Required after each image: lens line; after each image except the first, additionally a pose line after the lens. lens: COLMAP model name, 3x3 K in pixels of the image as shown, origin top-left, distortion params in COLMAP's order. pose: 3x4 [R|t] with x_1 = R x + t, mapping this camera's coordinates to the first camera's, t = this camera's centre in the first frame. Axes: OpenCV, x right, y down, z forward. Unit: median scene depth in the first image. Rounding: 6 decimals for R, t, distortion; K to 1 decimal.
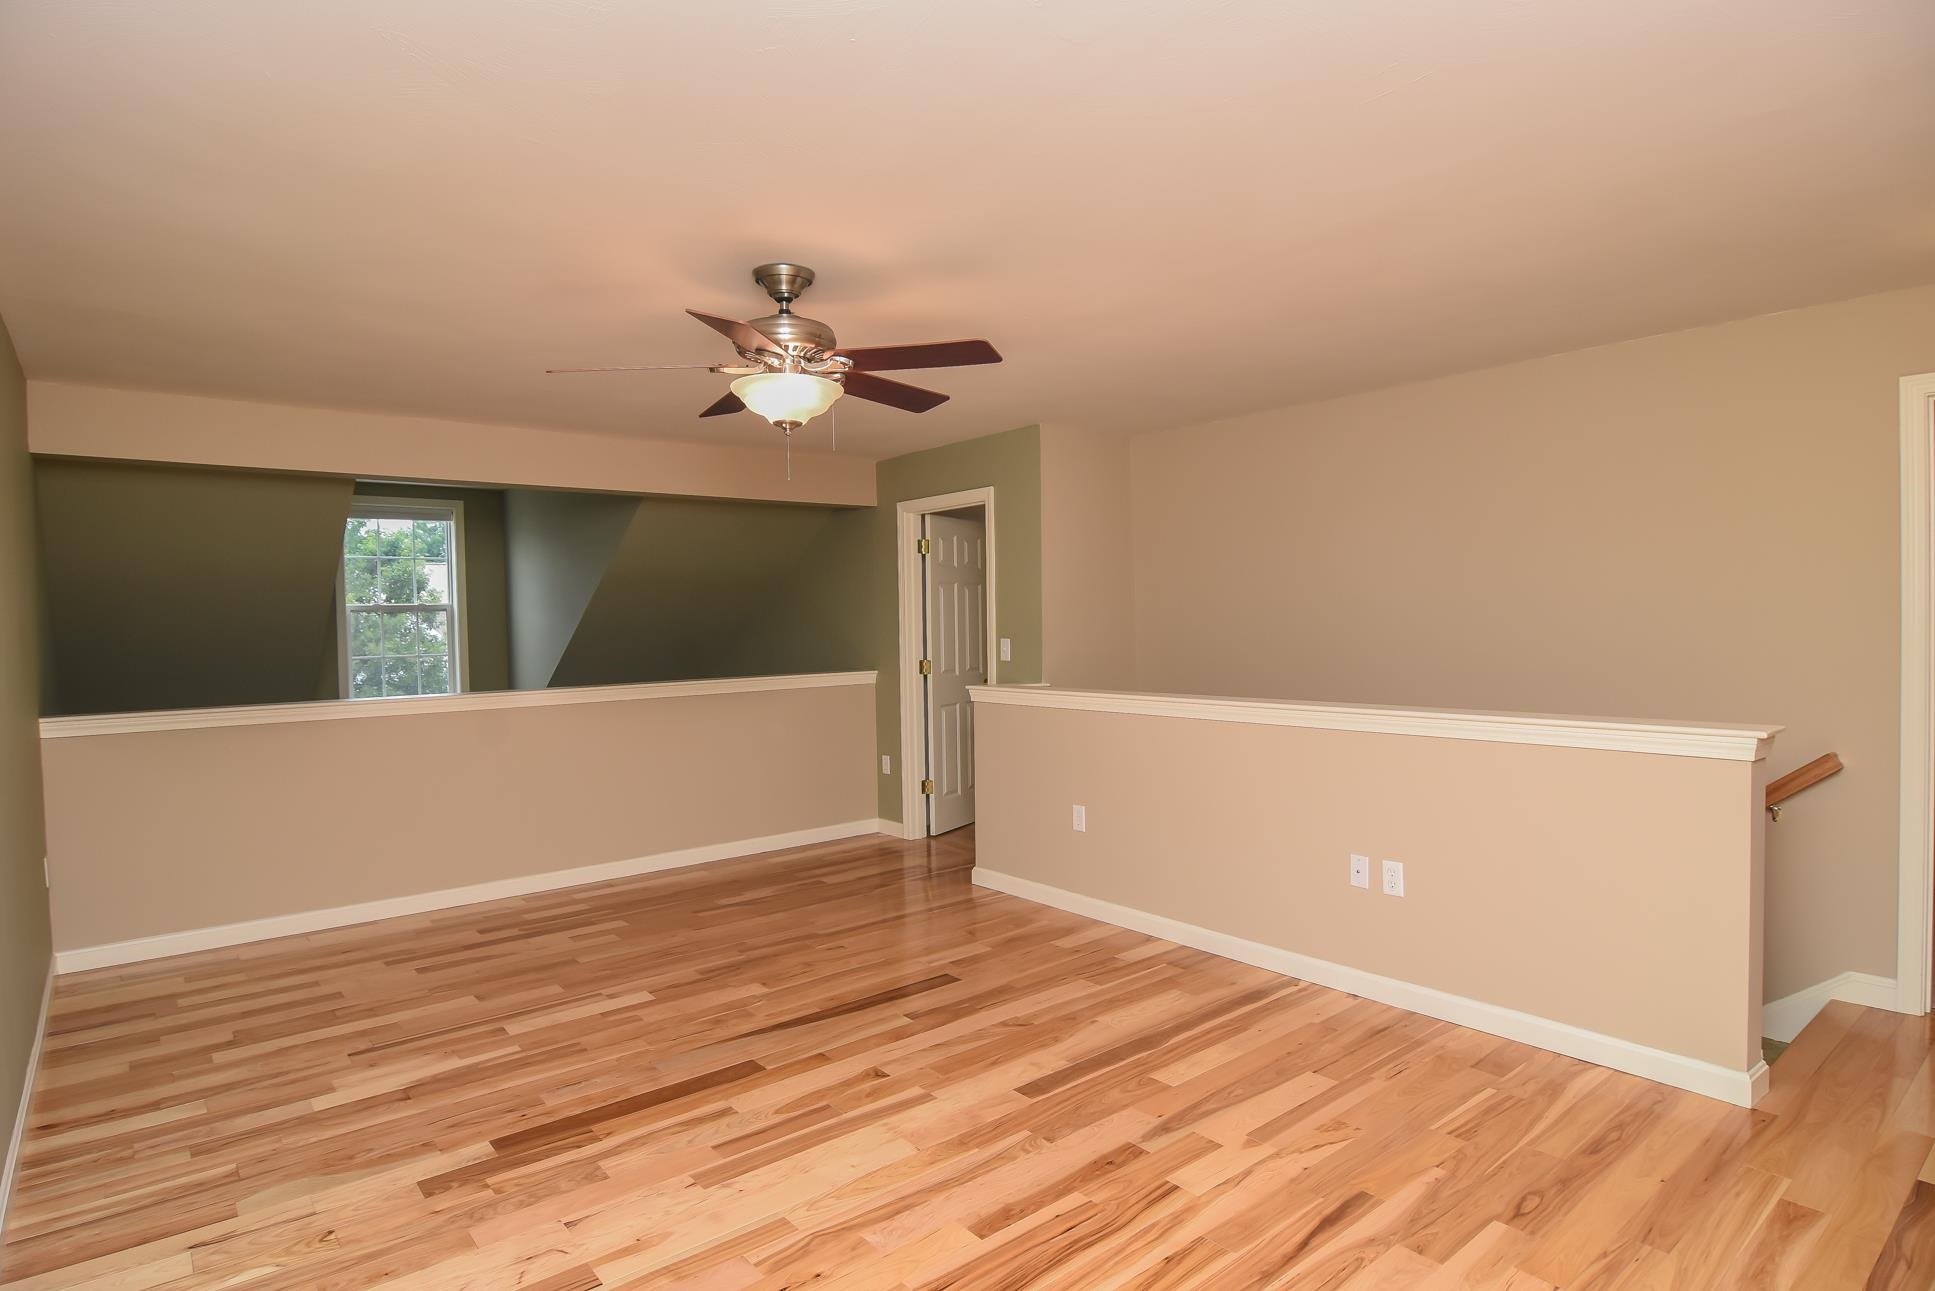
lens RADIAL K [[1035.0, 0, 966.4], [0, 1035.0, 637.1], [0, 0, 1]] dist [-0.014527, -0.001855]
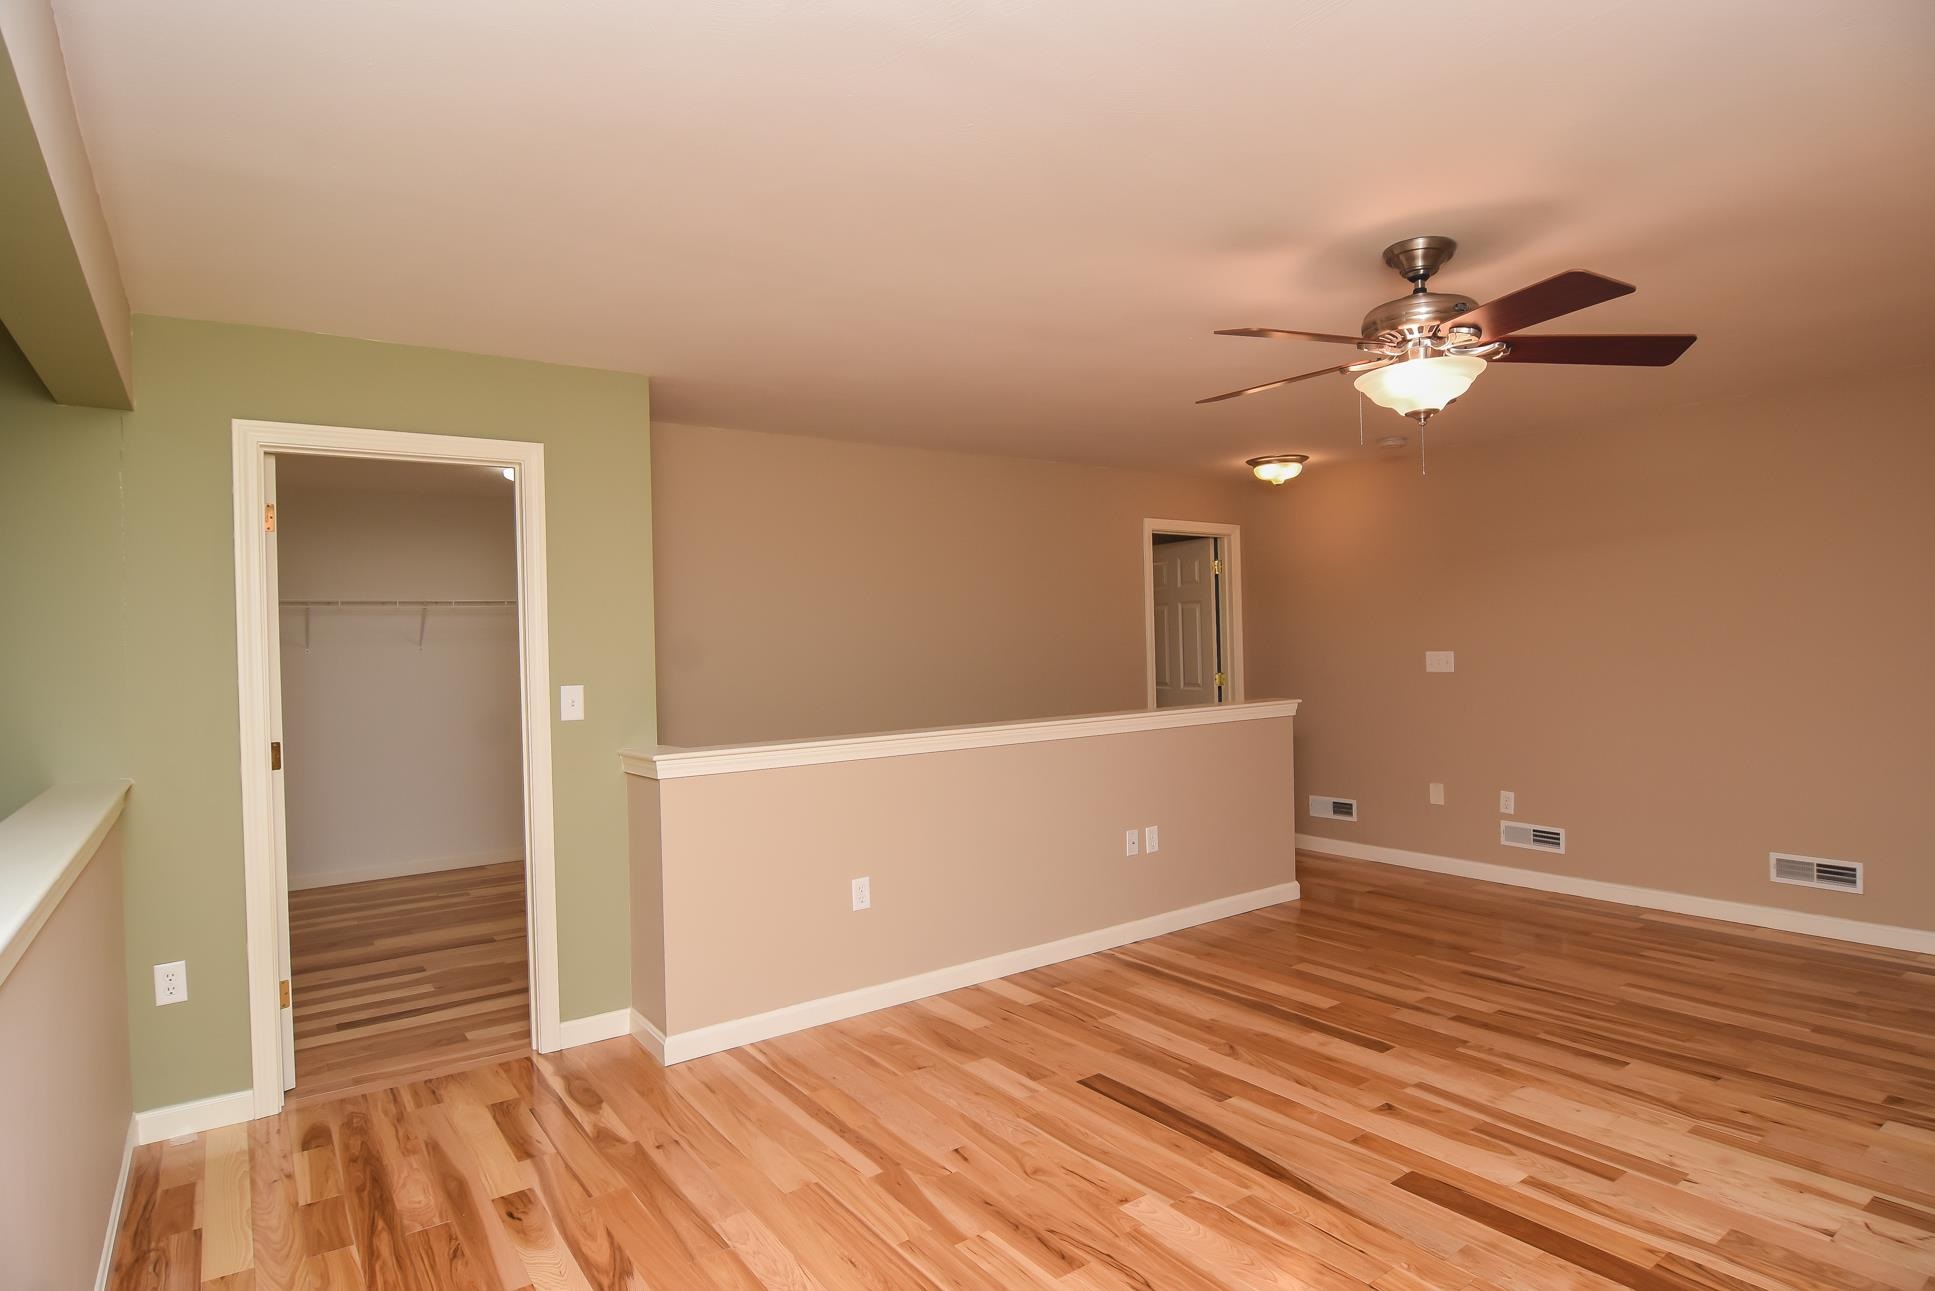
lens RADIAL K [[1035.0, 0, 966.1], [0, 1035.0, 651.7], [0, 0, 1]] dist [-0.014527, -0.001855]
pose [[0.067699, 0.006199, 0.997687, -0.941617], [0.043986, 0.998990, -0.009192, -0.005373], [-0.996736, 0.044506, 0.067358, 1.156837]]
